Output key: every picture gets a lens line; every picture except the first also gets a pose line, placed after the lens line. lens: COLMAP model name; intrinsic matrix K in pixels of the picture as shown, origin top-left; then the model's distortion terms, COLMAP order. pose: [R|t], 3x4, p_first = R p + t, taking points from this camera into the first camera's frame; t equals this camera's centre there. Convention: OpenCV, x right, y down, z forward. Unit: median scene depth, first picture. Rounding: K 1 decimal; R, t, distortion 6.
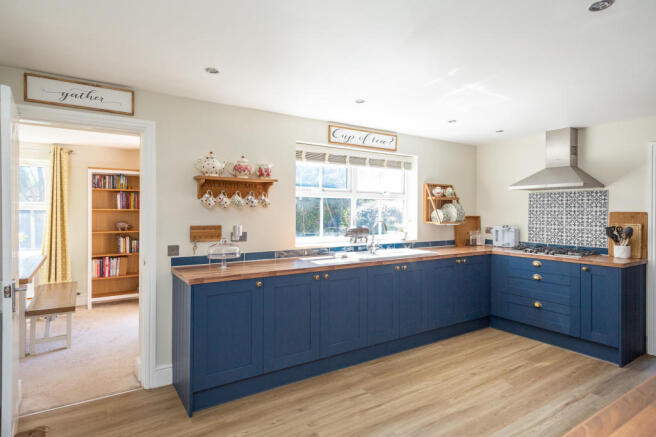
lens RADIAL K [[373.1, 0, 323.5], [0, 373.1, 215.9], [0, 0, 1]] dist [0.021471, 0.000130]
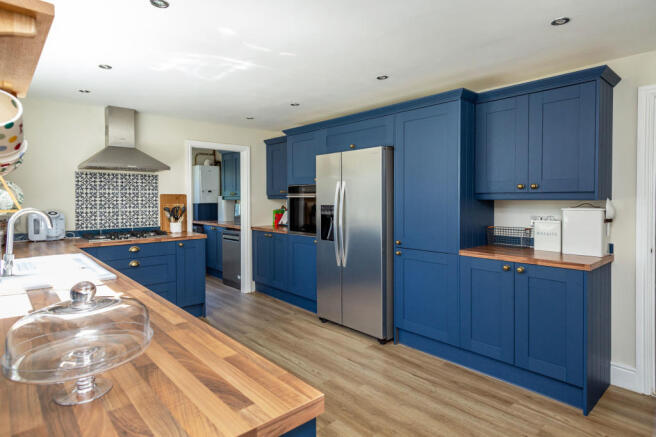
lens RADIAL K [[373.1, 0, 326.0], [0, 373.1, 219.5], [0, 0, 1]] dist [0.021471, 0.000130]
pose [[-0.146475, -0.068837, 0.986816, -0.429022], [0.009562, 0.997431, 0.070997, -0.010039], [-0.989168, 0.019835, -0.145440, 0.664170]]
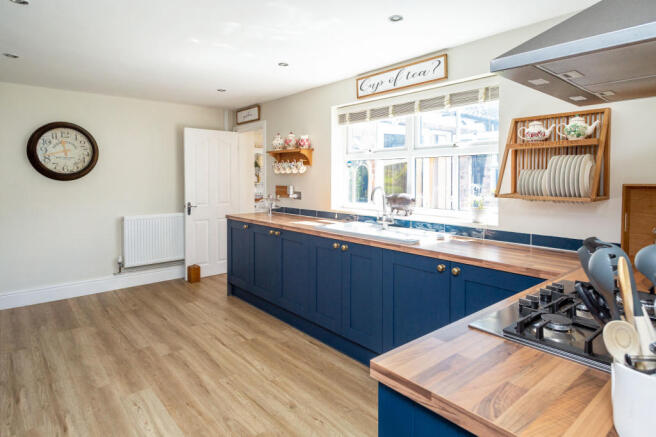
lens RADIAL K [[373.1, 0, 314.8], [0, 373.1, 184.7], [0, 0, 1]] dist [0.021471, 0.000130]
pose [[0.100811, 0.020753, -0.994689, 0.892753], [-0.007303, 0.999771, 0.020119, -0.005547], [0.994879, 0.005236, 0.100939, 0.792205]]
